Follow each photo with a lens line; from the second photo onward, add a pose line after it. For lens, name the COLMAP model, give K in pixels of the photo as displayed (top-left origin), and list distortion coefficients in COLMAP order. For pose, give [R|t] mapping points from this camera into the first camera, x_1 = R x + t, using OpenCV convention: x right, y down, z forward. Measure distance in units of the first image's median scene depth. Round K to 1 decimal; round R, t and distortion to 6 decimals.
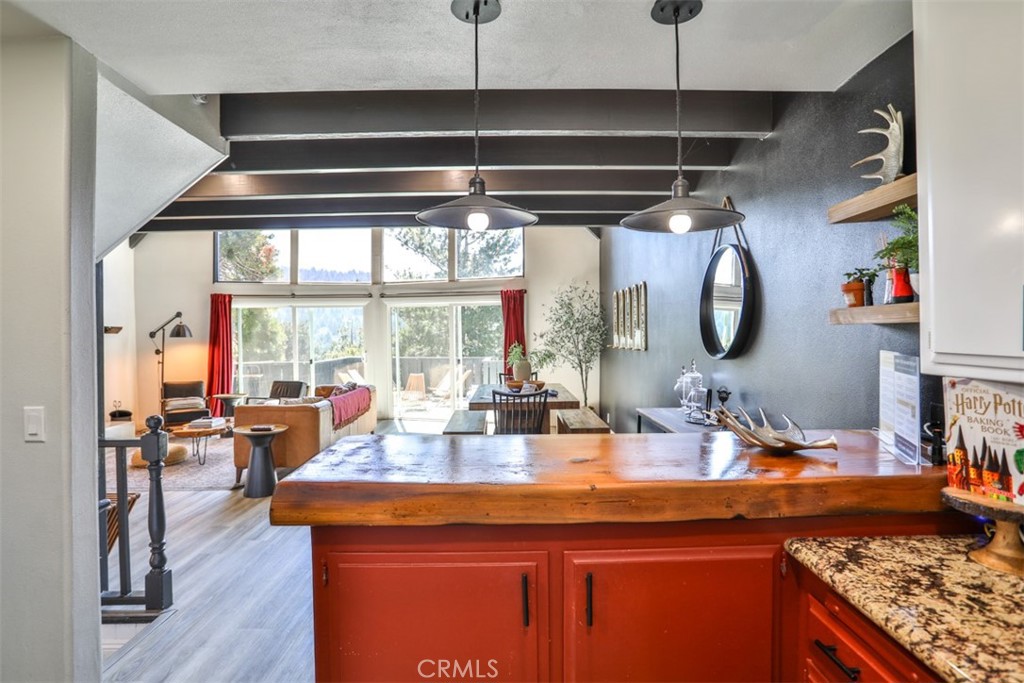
lens RADIAL K [[531.6, 0, 508.9], [0, 531.6, 341.2], [0, 0, 1]] dist [-0.039770, 0.002027]
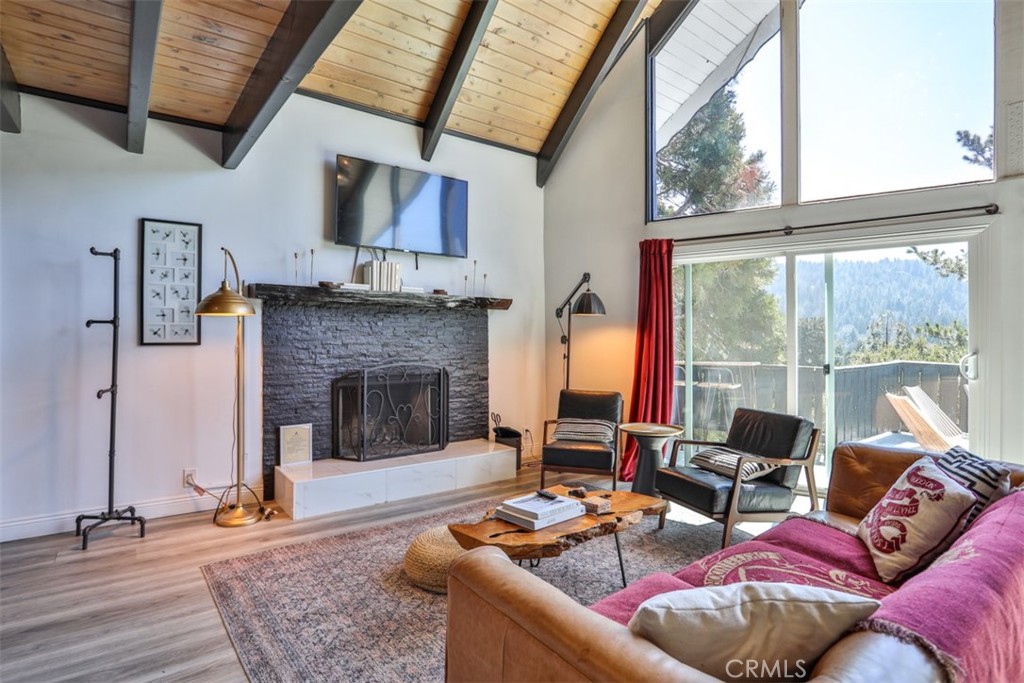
lens RADIAL K [[531.6, 0, 515.9], [0, 531.6, 326.7], [0, 0, 1]] dist [-0.039770, 0.002027]
pose [[0.620161, 0.001802, -0.784473, -0.193081], [-0.020202, 0.999702, -0.013674, 0.014040], [0.784214, 0.024328, 0.620013, 0.528298]]
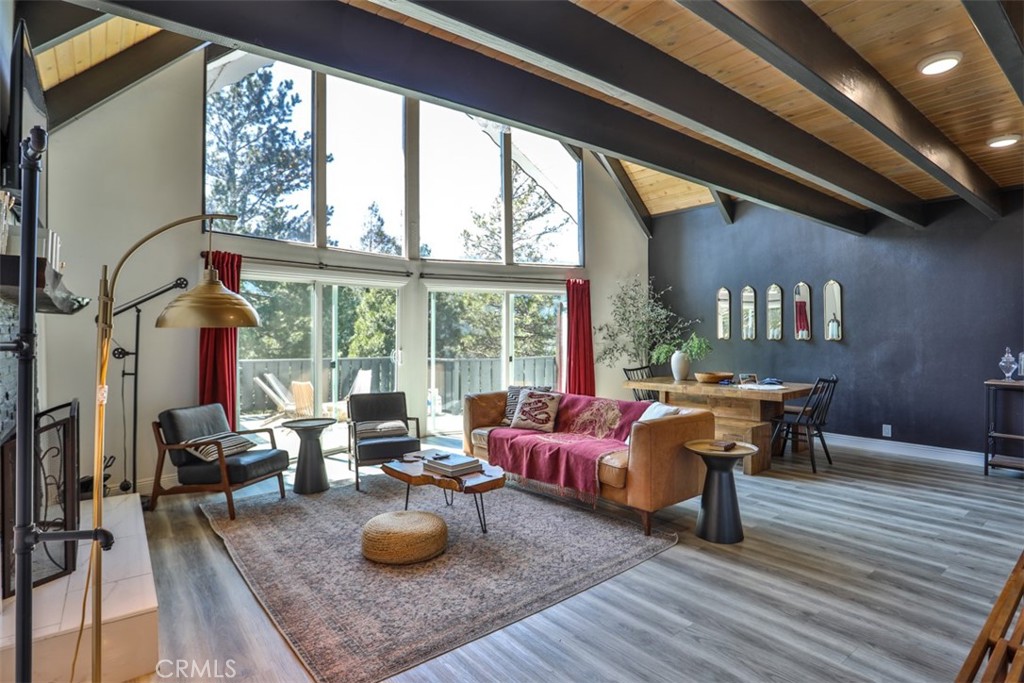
lens RADIAL K [[531.6, 0, 504.6], [0, 531.6, 332.1], [0, 0, 1]] dist [-0.039770, 0.002027]
pose [[0.782275, 0.006462, 0.622900, -0.664000], [0.007634, 0.999772, -0.019960, 0.012453], [-0.622887, 0.020369, 0.782047, 0.353068]]
